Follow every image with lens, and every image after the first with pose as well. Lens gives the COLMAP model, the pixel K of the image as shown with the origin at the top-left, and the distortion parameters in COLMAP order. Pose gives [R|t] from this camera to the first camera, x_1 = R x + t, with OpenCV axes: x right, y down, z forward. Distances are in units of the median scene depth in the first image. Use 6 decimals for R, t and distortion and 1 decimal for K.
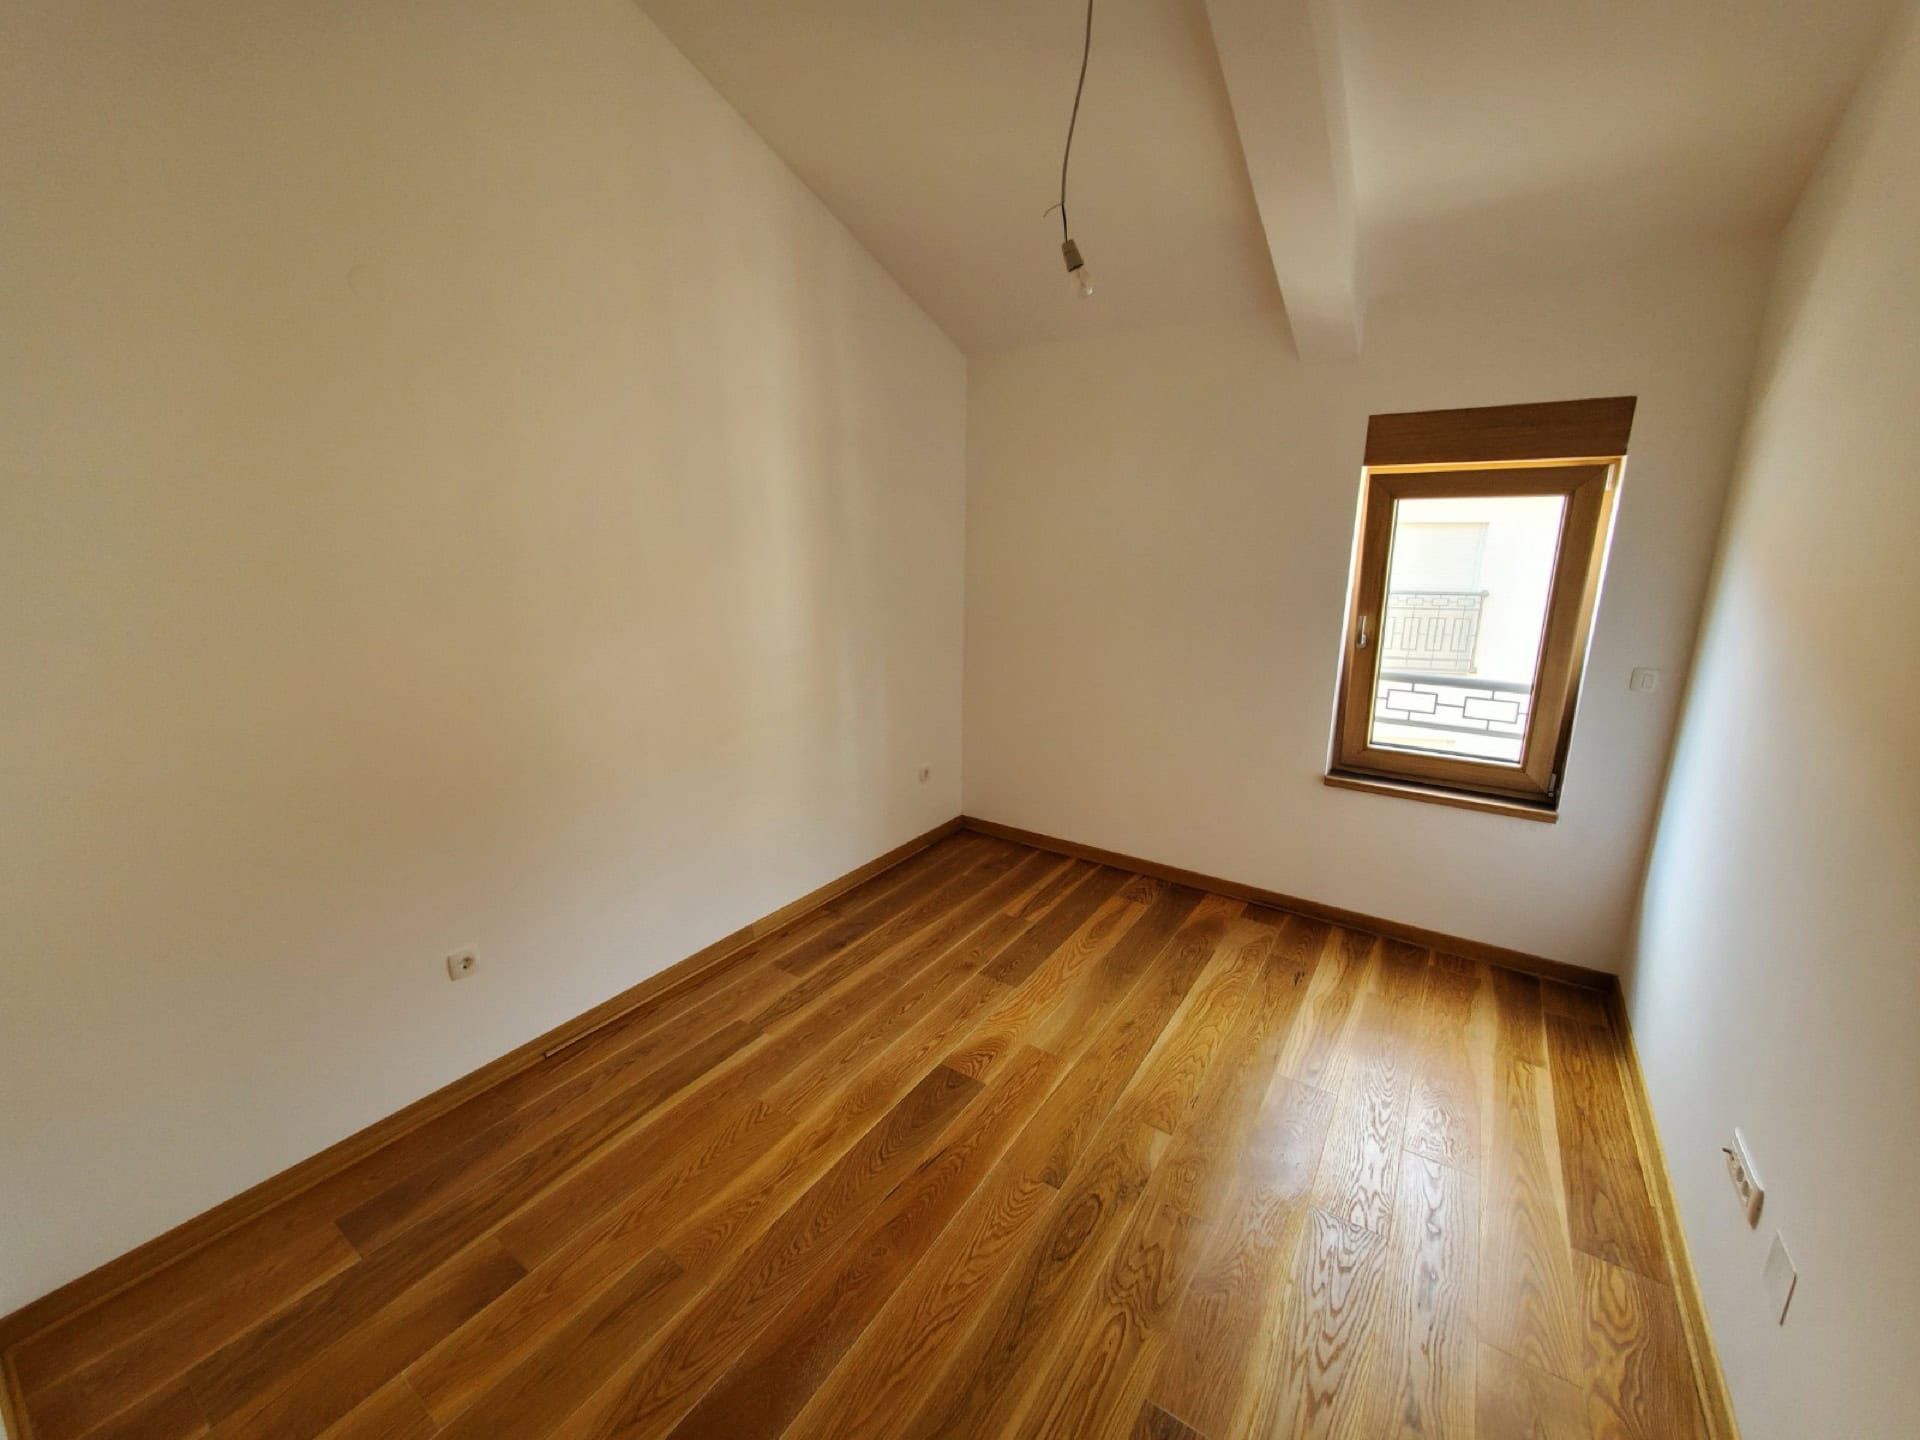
lens RADIAL K [[766.2, 0, 955.4], [0, 766.2, 713.3], [0, 0, 1]] dist [0.000118, -0.001858]
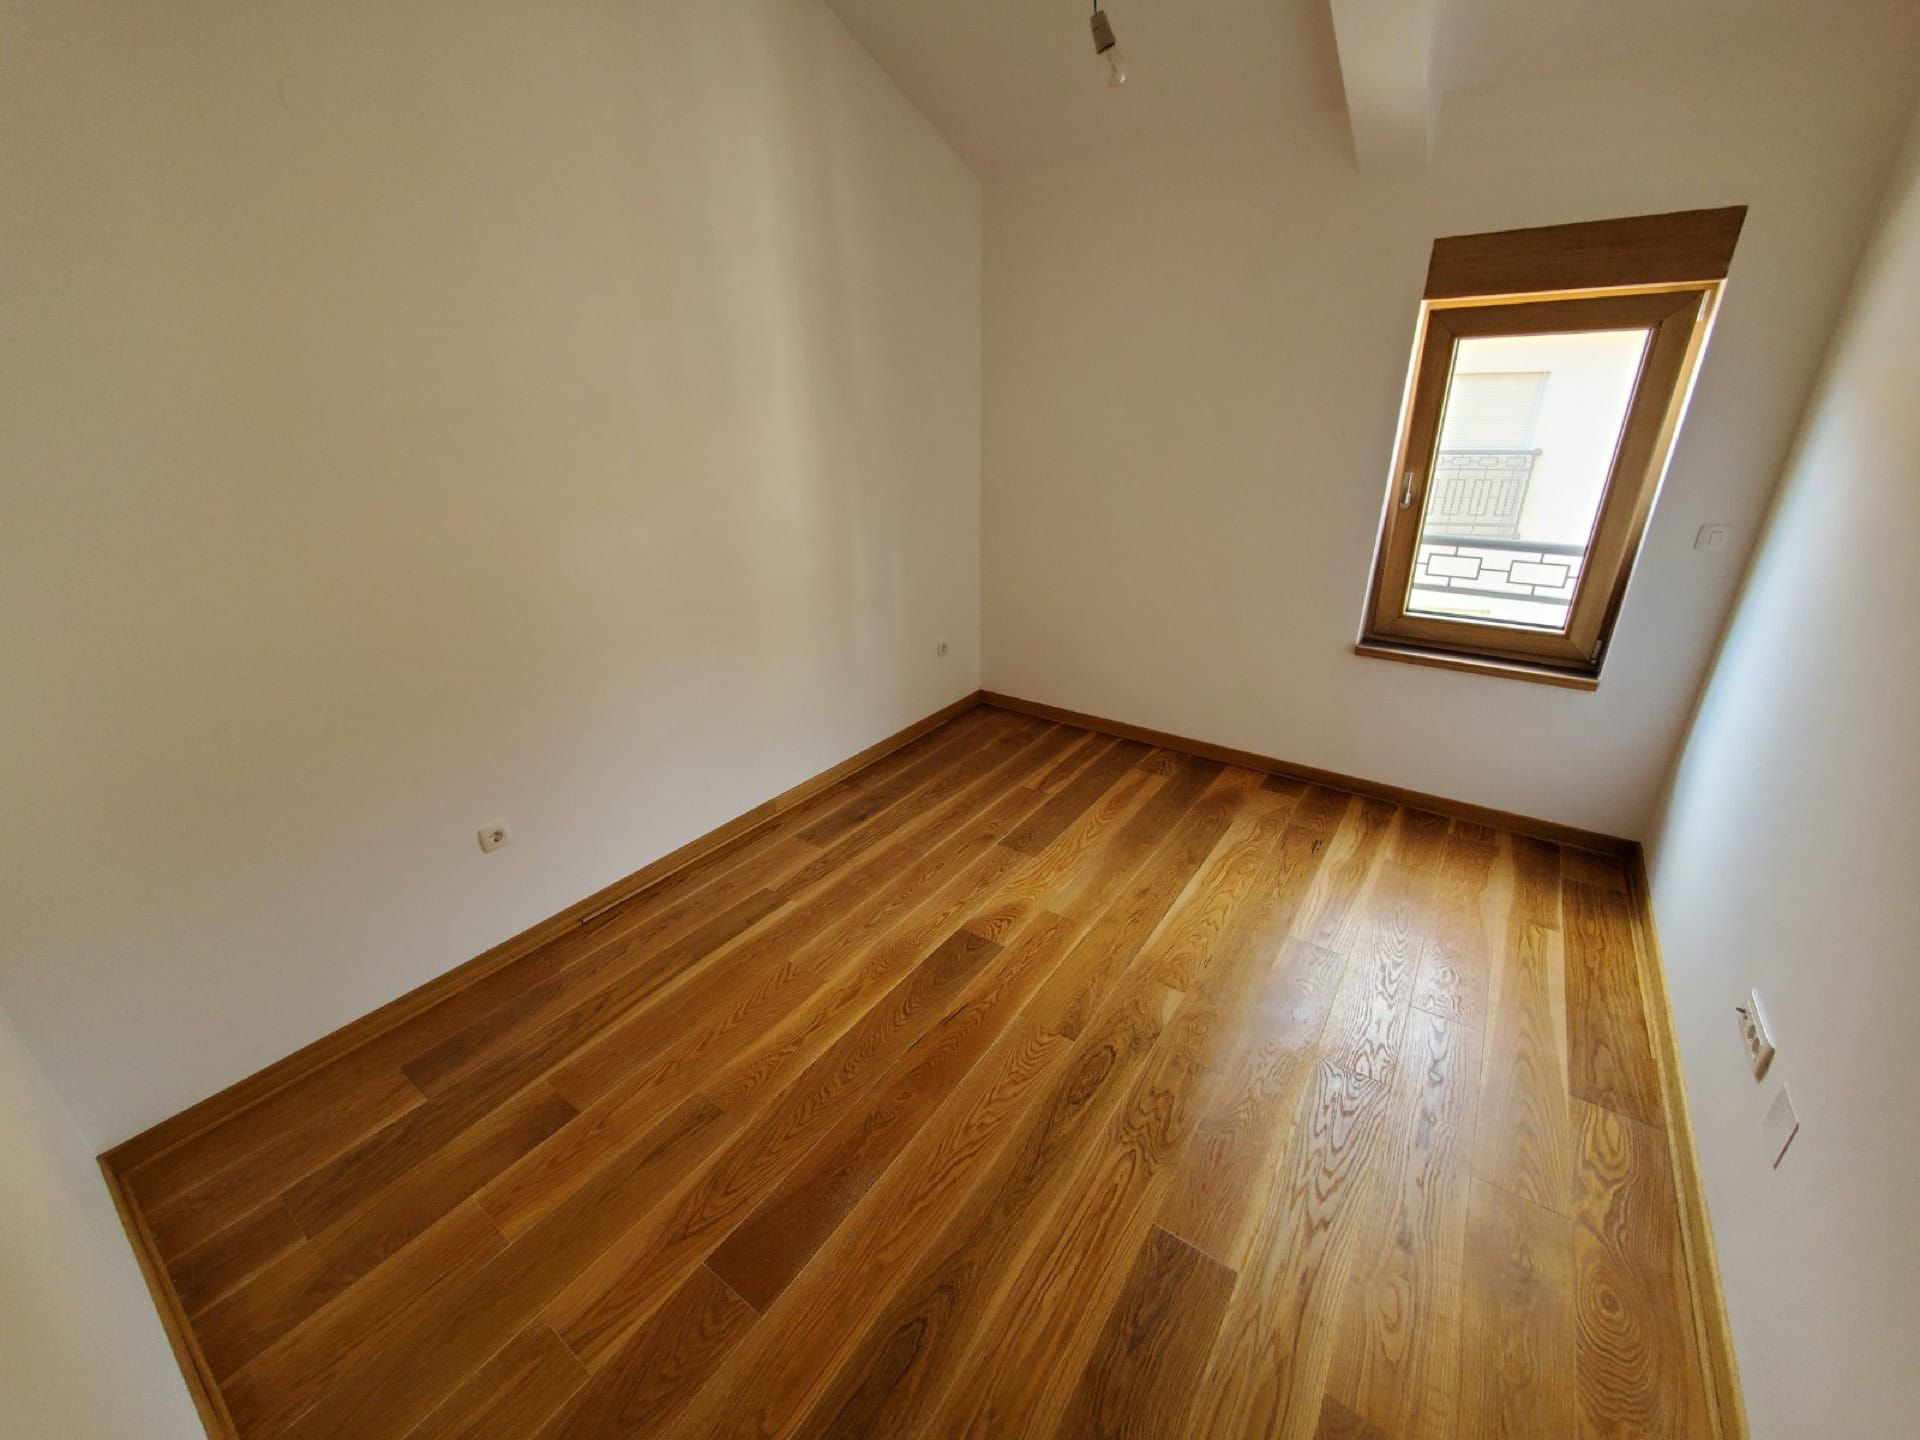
lens RADIAL K [[766.2, 0, 955.0], [0, 766.2, 713.3], [0, 0, 1]] dist [0.000118, -0.001858]
pose [[0.999582, -0.009447, -0.027335, 0.003566], [0.013664, 0.987269, 0.158474, 0.007976], [0.025490, -0.158781, 0.986985, 0.025737]]
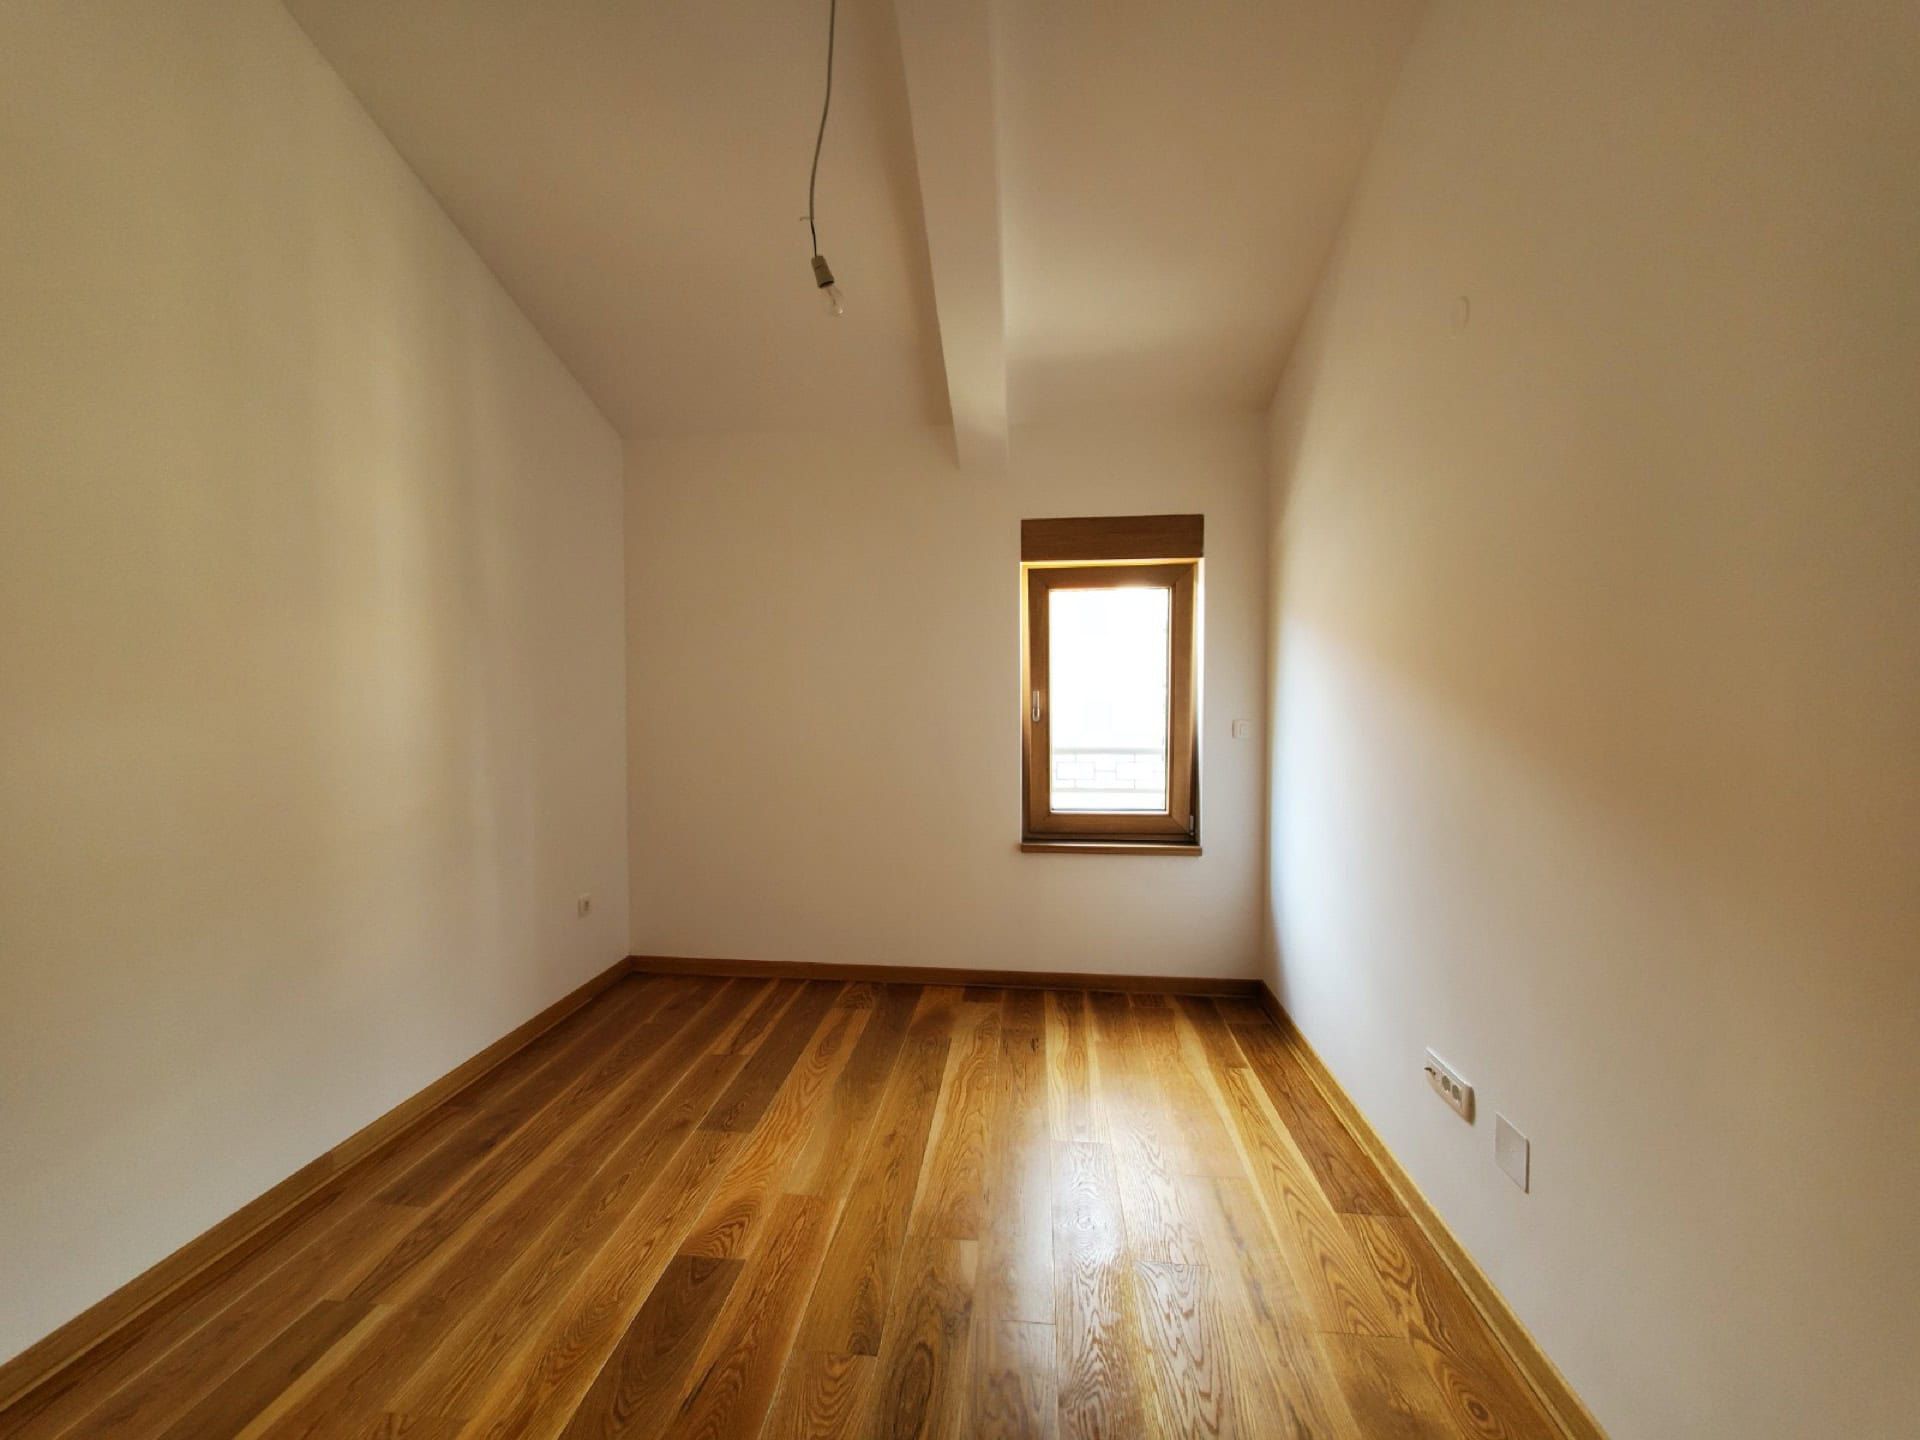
lens RADIAL K [[766.2, 0, 953.7], [0, 766.2, 714.6], [0, 0, 1]] dist [0.000118, -0.001858]
pose [[0.882776, -0.022058, 0.469277, -0.115689], [0.111935, 0.980005, -0.164502, 0.092966], [-0.456265, 0.197747, 0.867593, 0.124525]]
